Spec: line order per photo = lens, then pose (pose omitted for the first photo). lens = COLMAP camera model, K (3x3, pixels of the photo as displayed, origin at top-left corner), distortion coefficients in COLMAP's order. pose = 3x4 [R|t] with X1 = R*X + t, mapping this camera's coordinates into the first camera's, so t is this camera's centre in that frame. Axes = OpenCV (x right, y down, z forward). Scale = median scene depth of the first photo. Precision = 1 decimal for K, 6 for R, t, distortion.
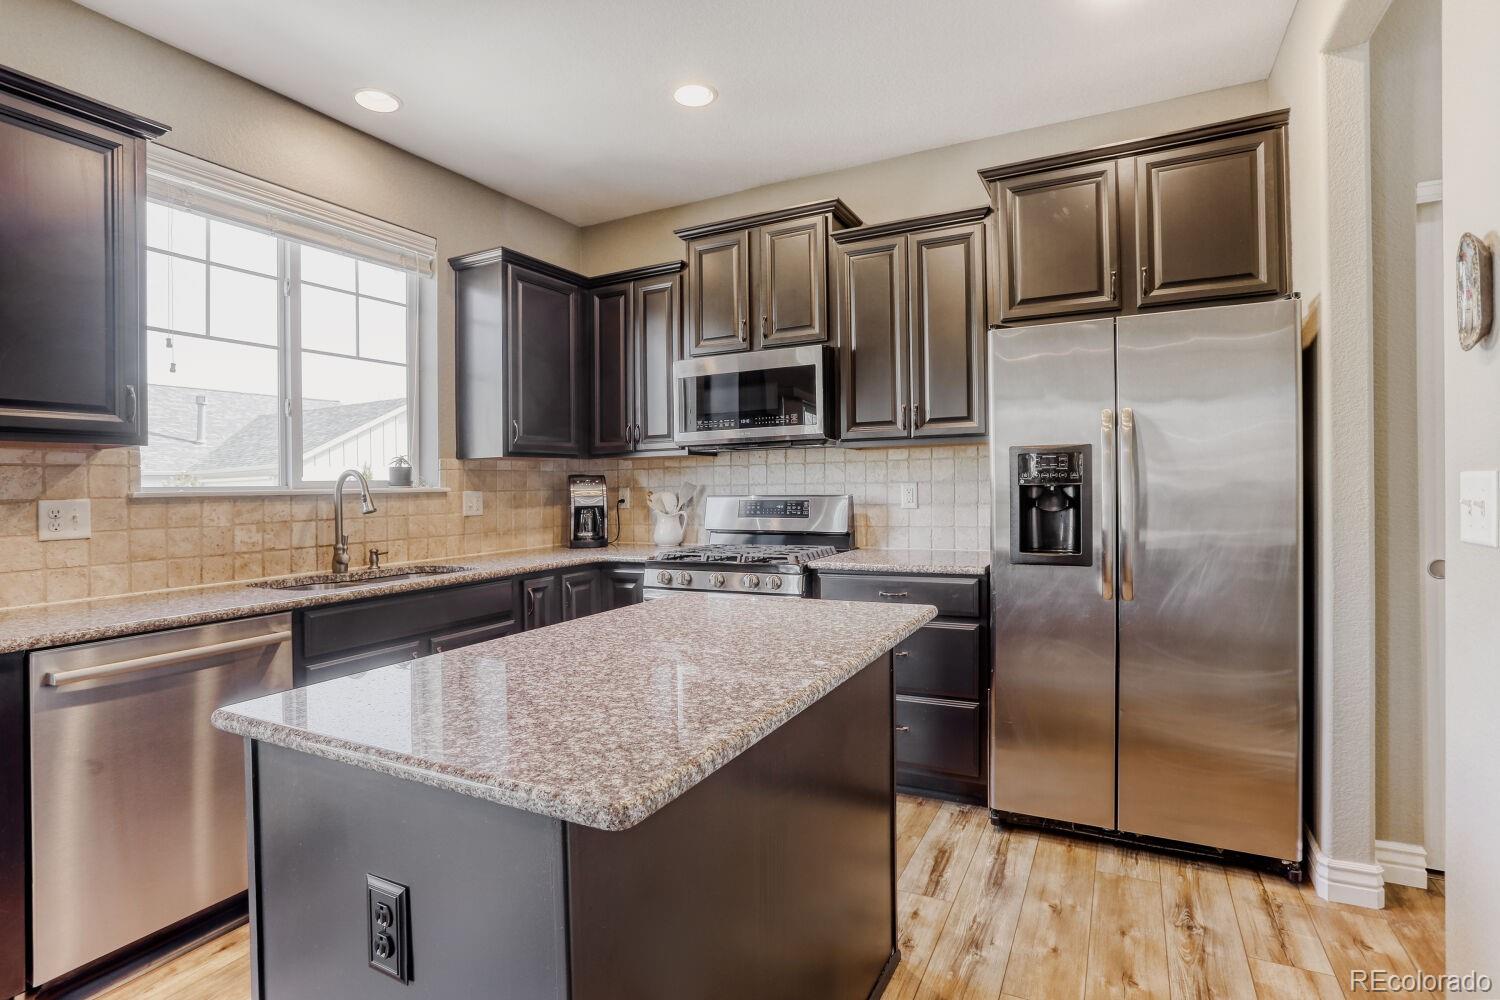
lens RADIAL K [[744.6, 0, 745.2], [0, 744.6, 492.4], [0, 0, 1]] dist [-0.030604, 0.006153]
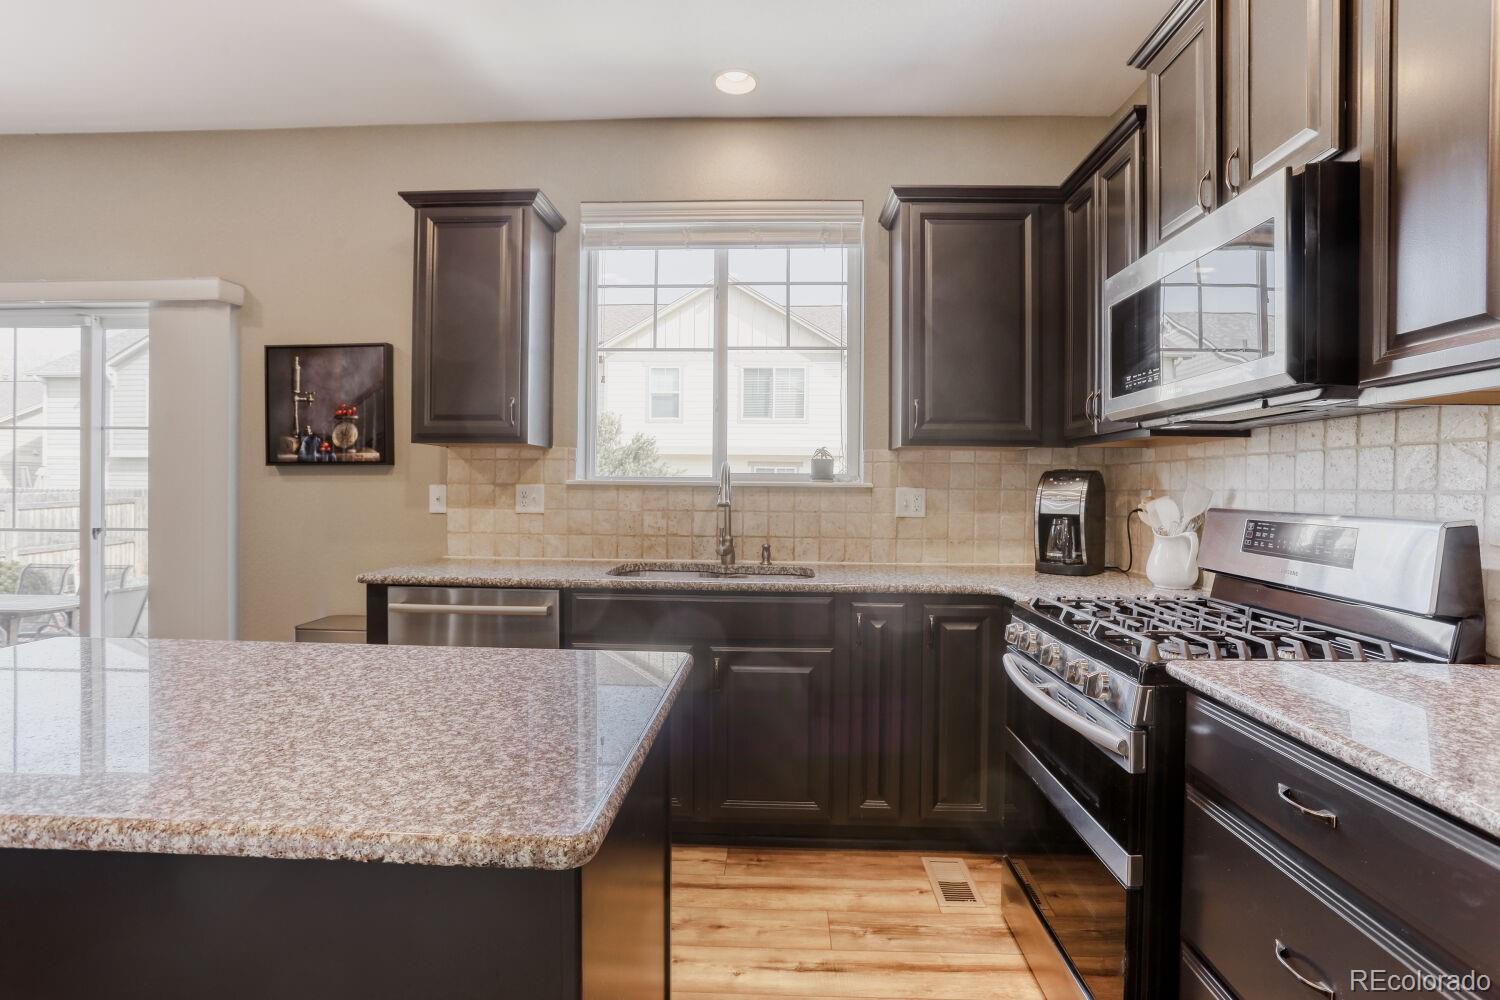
lens RADIAL K [[744.6, 0, 749.0], [0, 744.6, 488.3], [0, 0, 1]] dist [-0.030604, 0.006153]
pose [[0.425765, 0.026431, -0.904448, 0.377025], [-0.026510, 0.999509, 0.016729, -0.012657], [0.904445, 0.016854, 0.426256, 0.569727]]
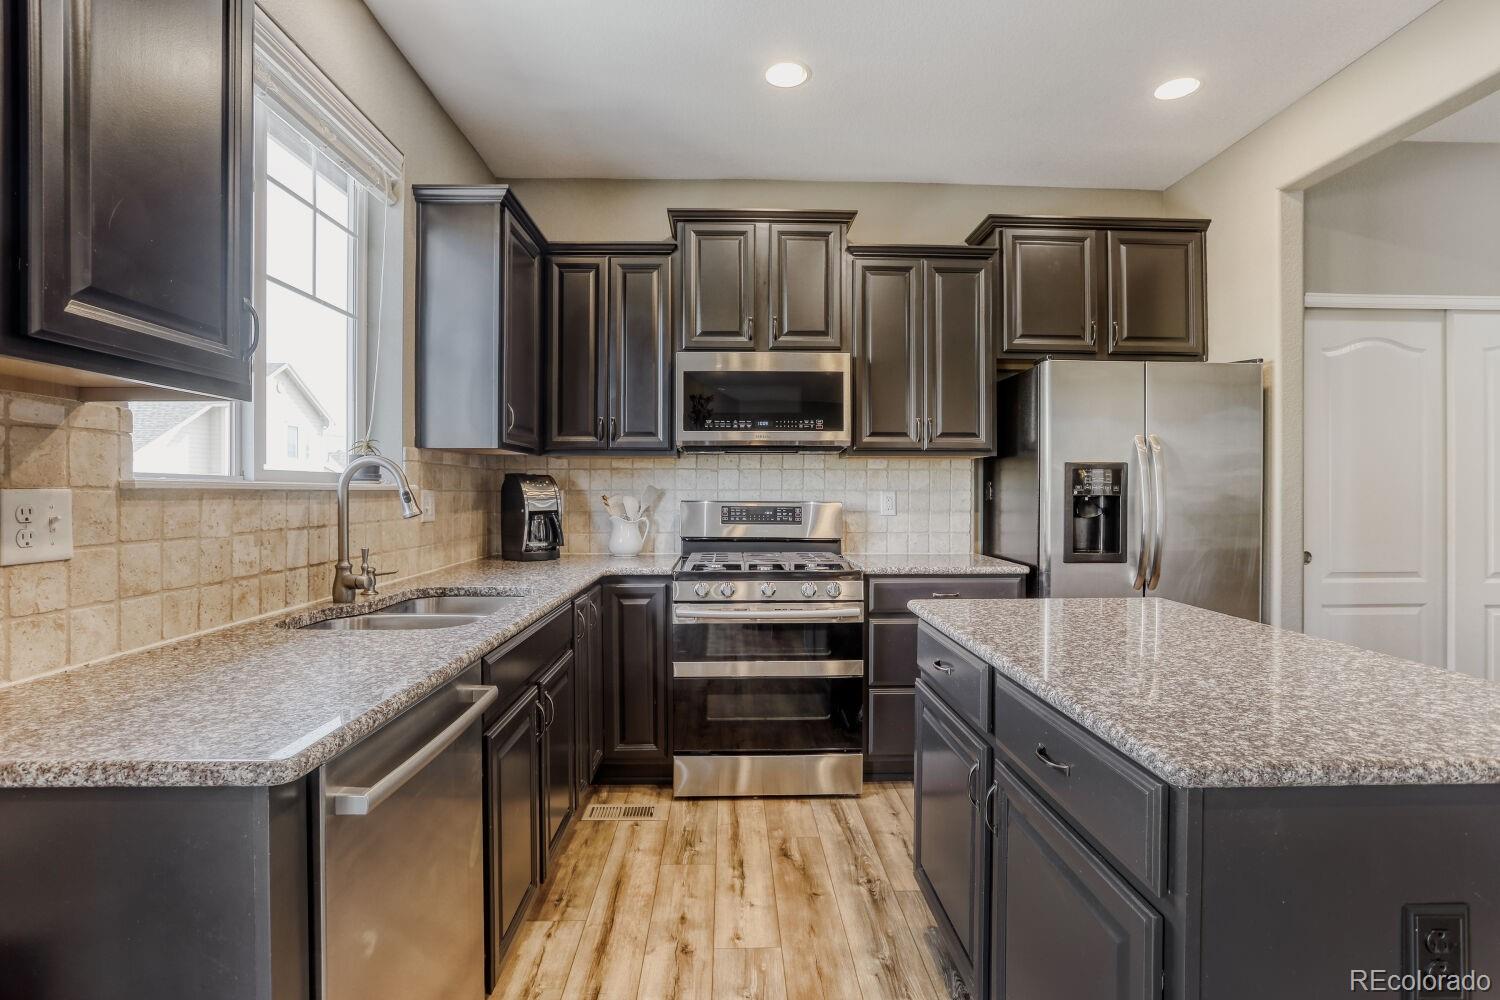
lens RADIAL K [[744.6, 0, 752.7], [0, 744.6, 495.4], [0, 0, 1]] dist [-0.030604, 0.006153]
pose [[0.870044, 0.018346, 0.492632, -0.540775], [-0.013963, 0.999823, -0.012574, 0.010469], [-0.492776, 0.004061, 0.870147, 0.195061]]
